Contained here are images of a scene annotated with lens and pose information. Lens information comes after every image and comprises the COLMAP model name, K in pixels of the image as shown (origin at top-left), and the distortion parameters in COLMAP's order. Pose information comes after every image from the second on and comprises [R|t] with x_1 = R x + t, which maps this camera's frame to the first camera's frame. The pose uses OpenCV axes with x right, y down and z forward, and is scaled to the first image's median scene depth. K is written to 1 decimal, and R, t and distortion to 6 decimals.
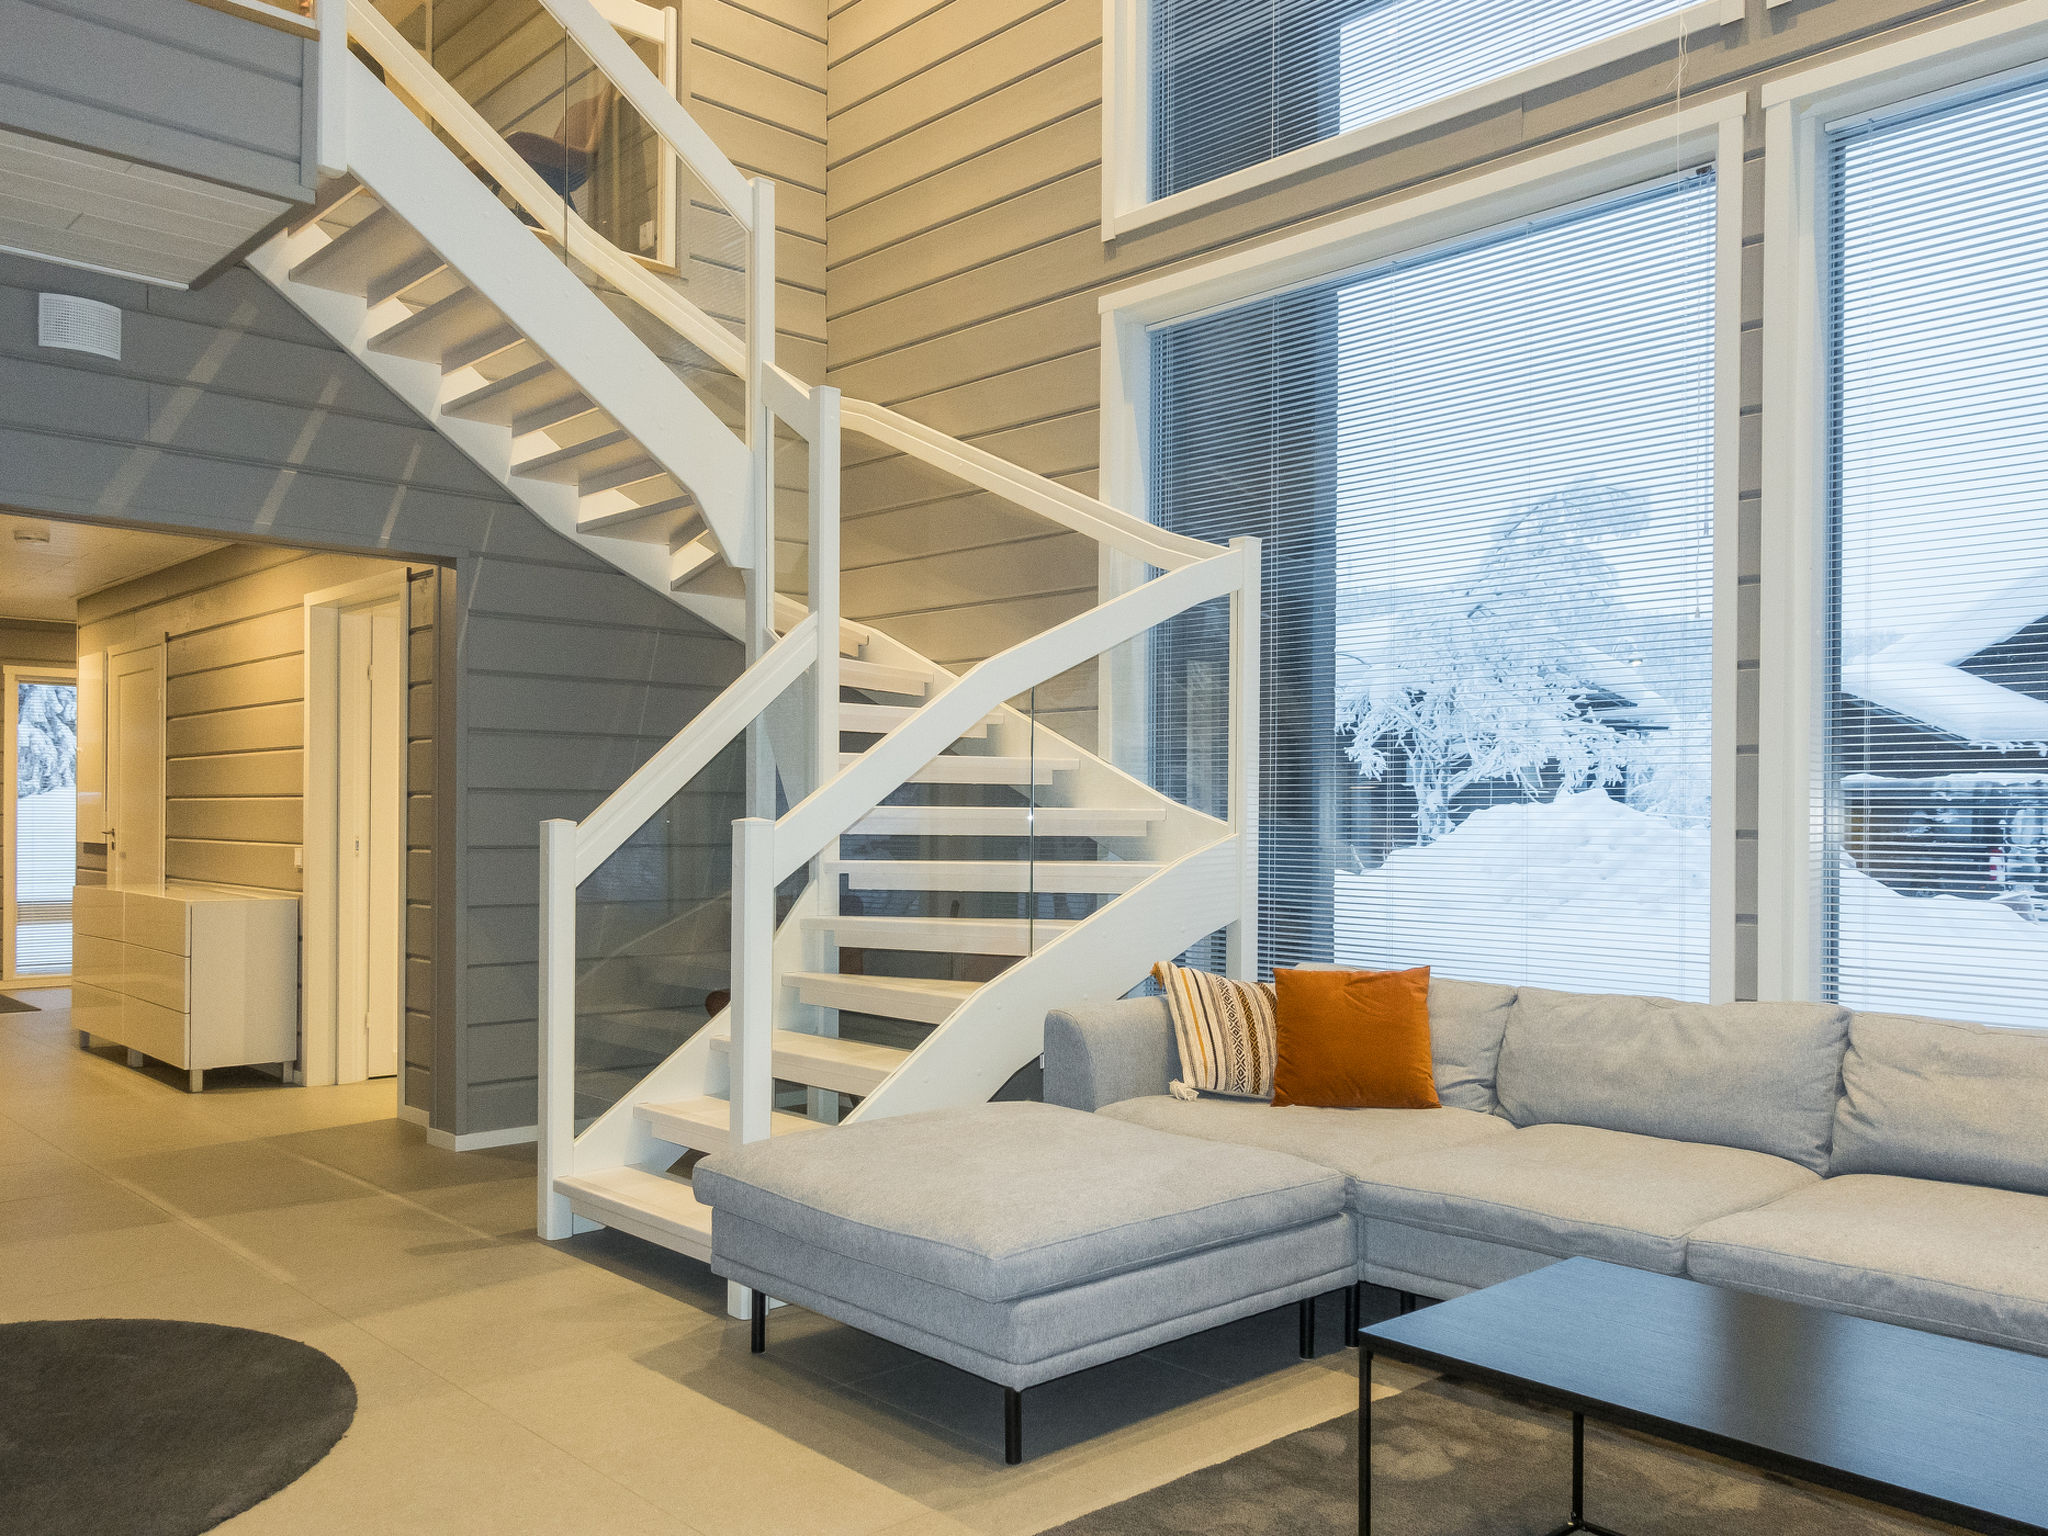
lens RADIAL K [[1601.0, 0, 1040.6], [0, 1601.0, 818.3], [0, 0, 1]] dist [0.011308, -0.010431]
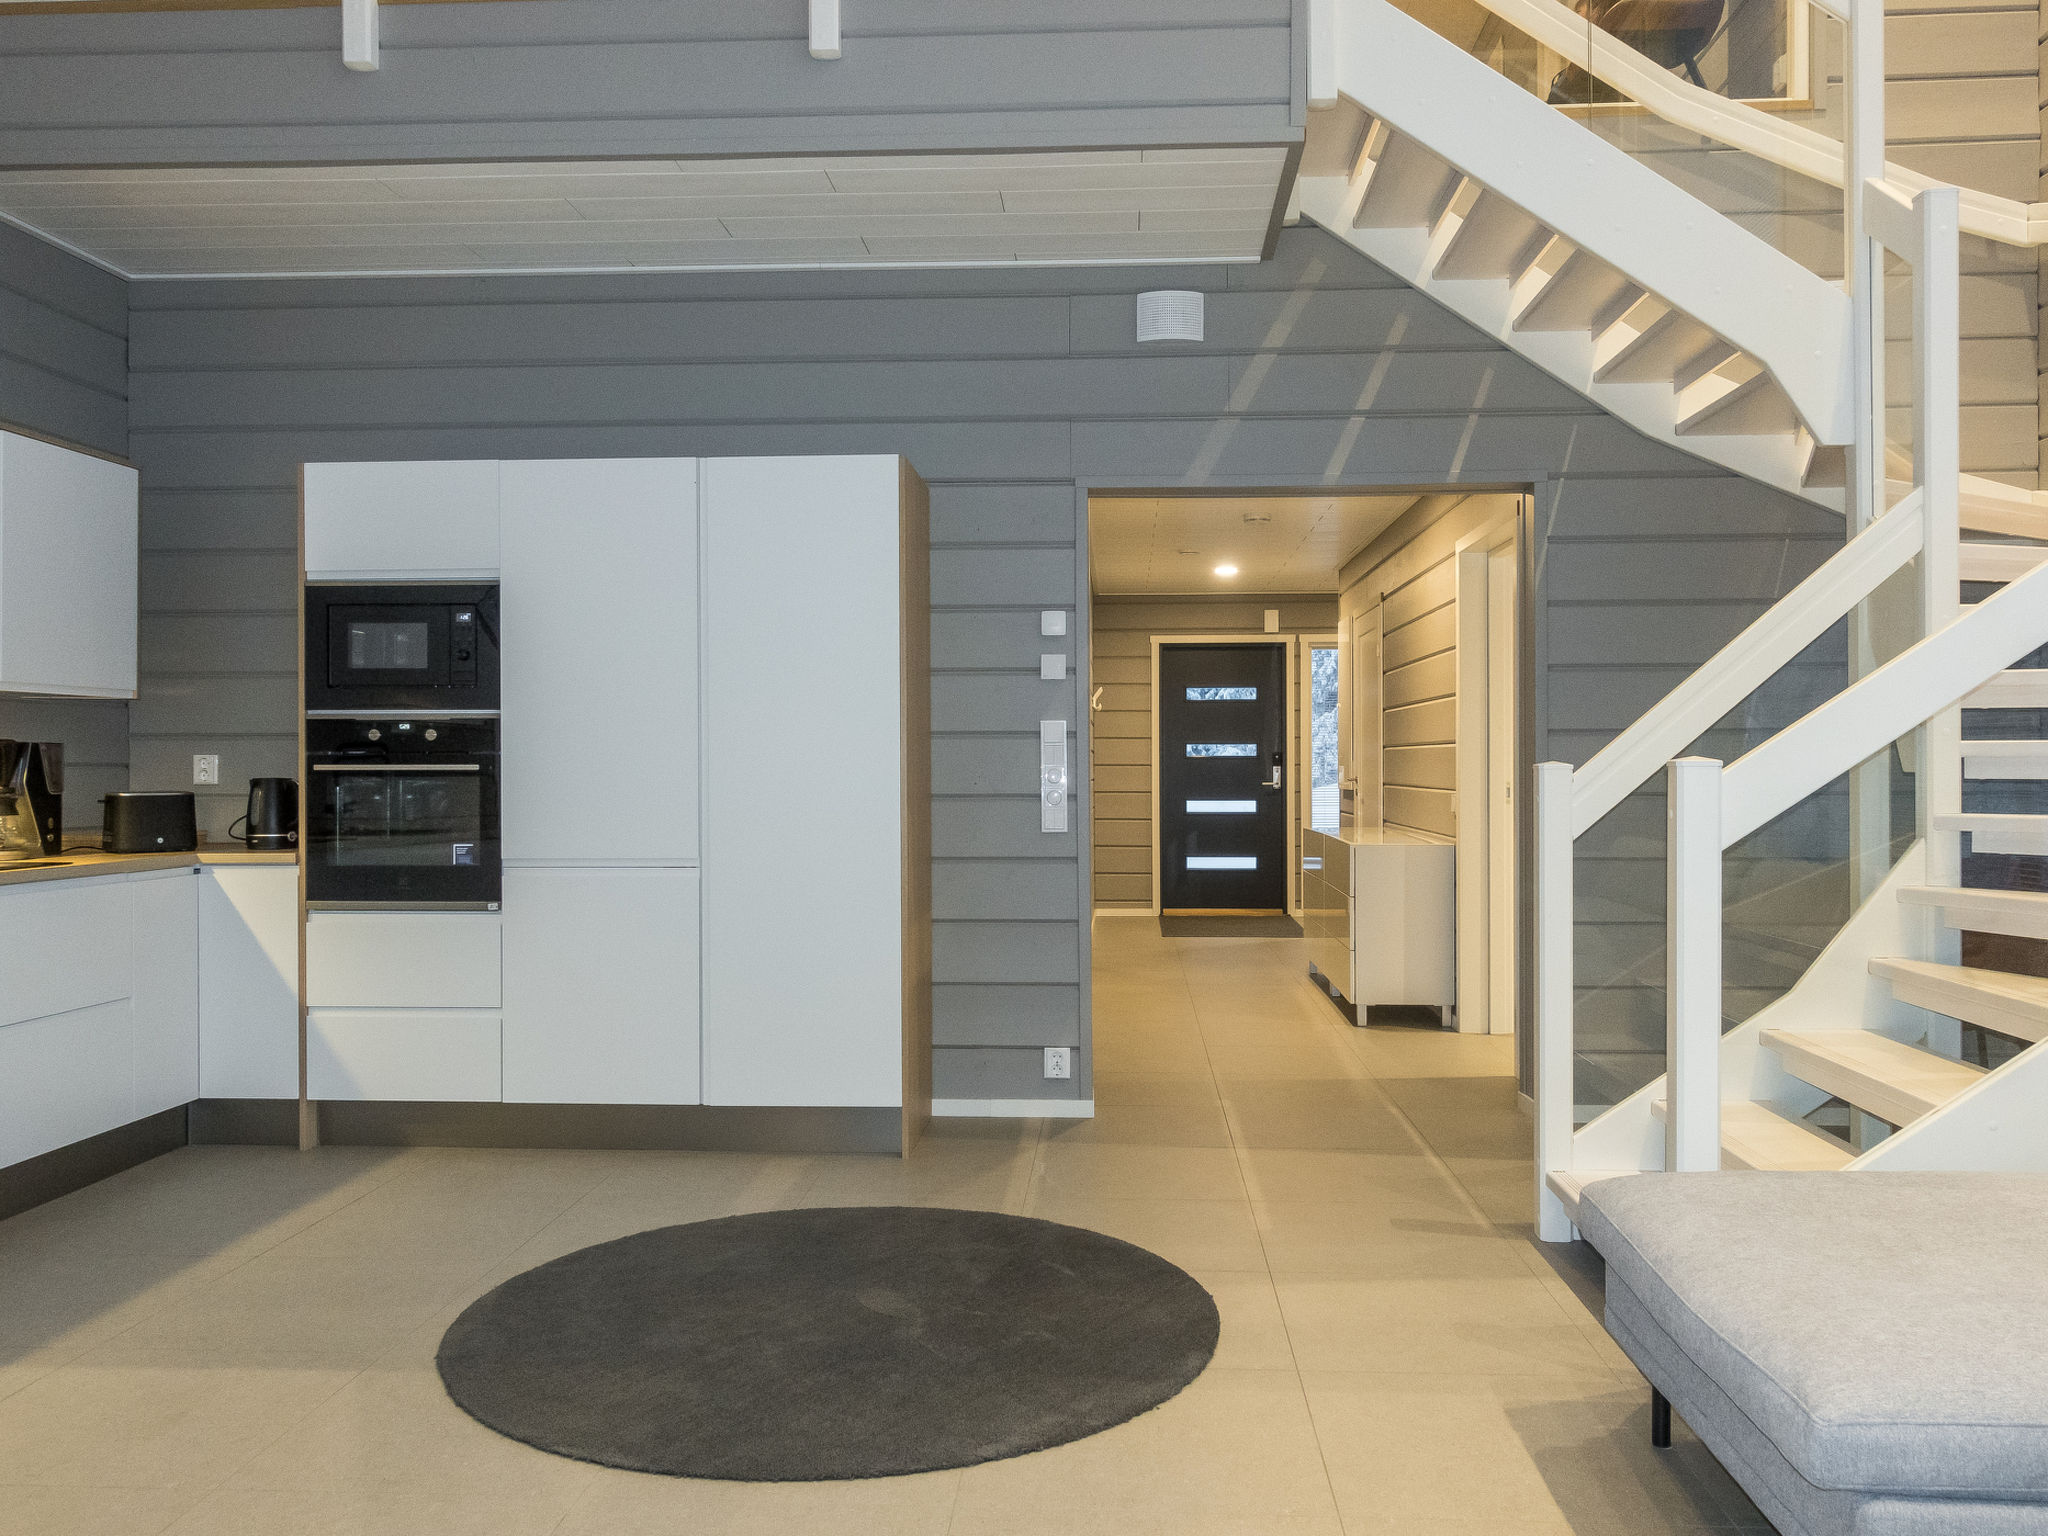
lens RADIAL K [[1601.0, 0, 1037.4], [0, 1601.0, 767.0], [0, 0, 1]] dist [0.011308, -0.010431]
pose [[0.689113, -0.006991, -0.724620, 0.122460], [0.006980, 0.999971, -0.003008, 0.003493], [0.724620, -0.002985, 0.689142, 0.168791]]
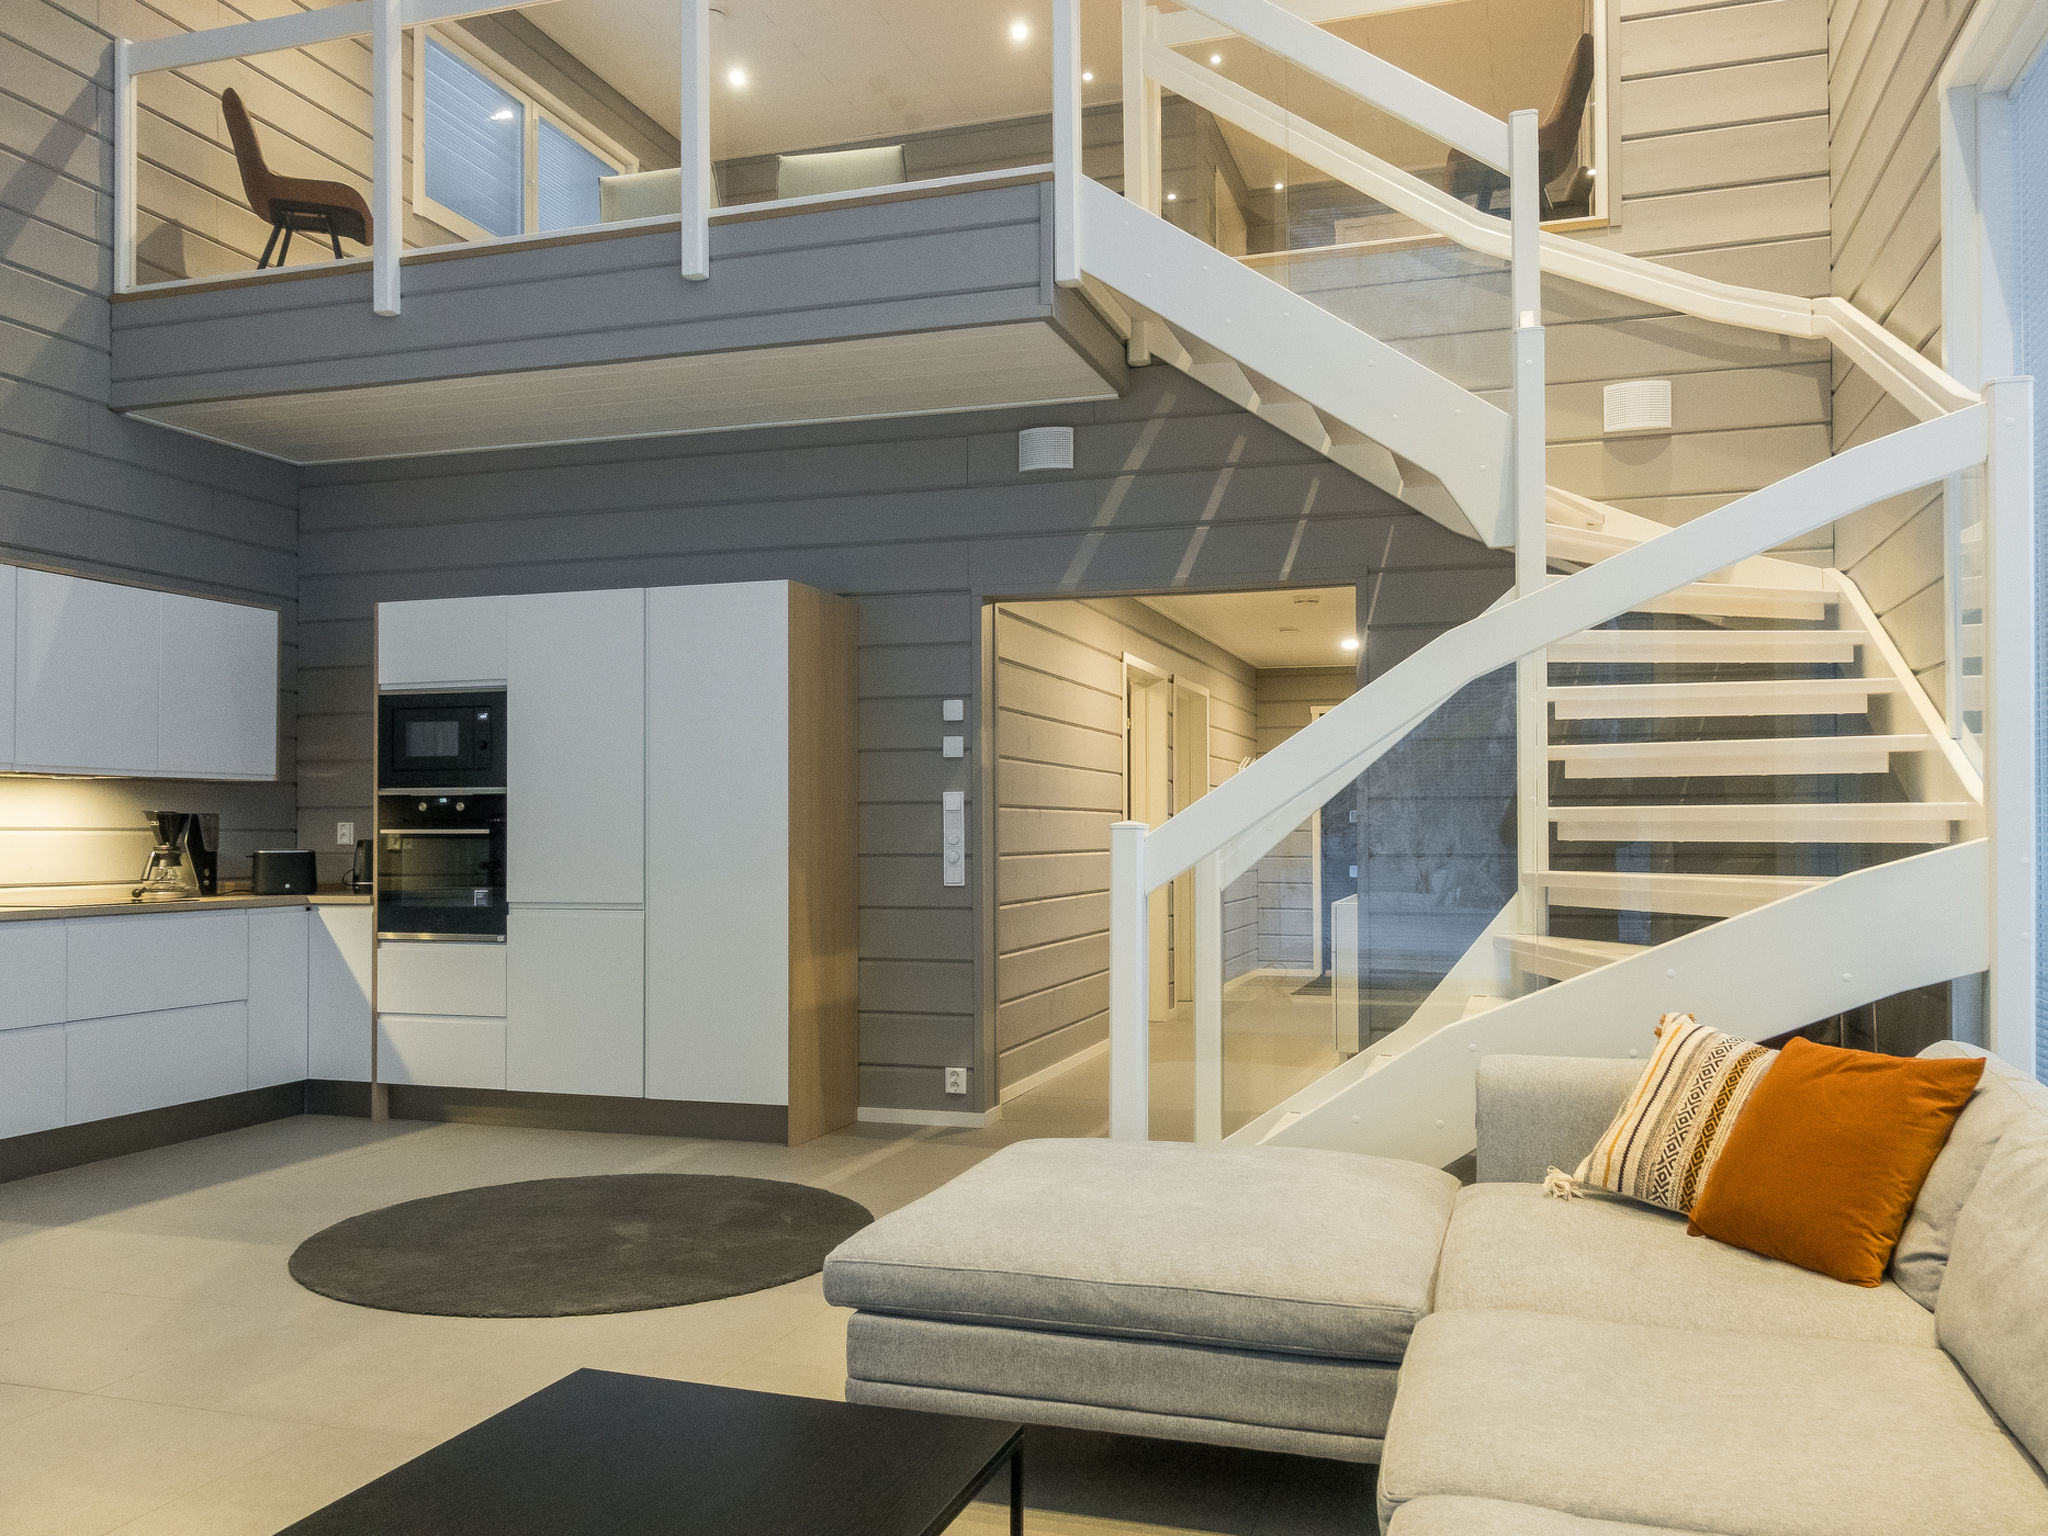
lens RADIAL K [[1601.0, 0, 1020.8], [0, 1601.0, 817.5], [0, 0, 1]] dist [0.011308, -0.010431]
pose [[0.491297, -0.015985, -0.870845, 0.482450], [0.006514, 0.999871, -0.014679, 0.008450], [0.870968, 0.001539, 0.491338, 0.330190]]
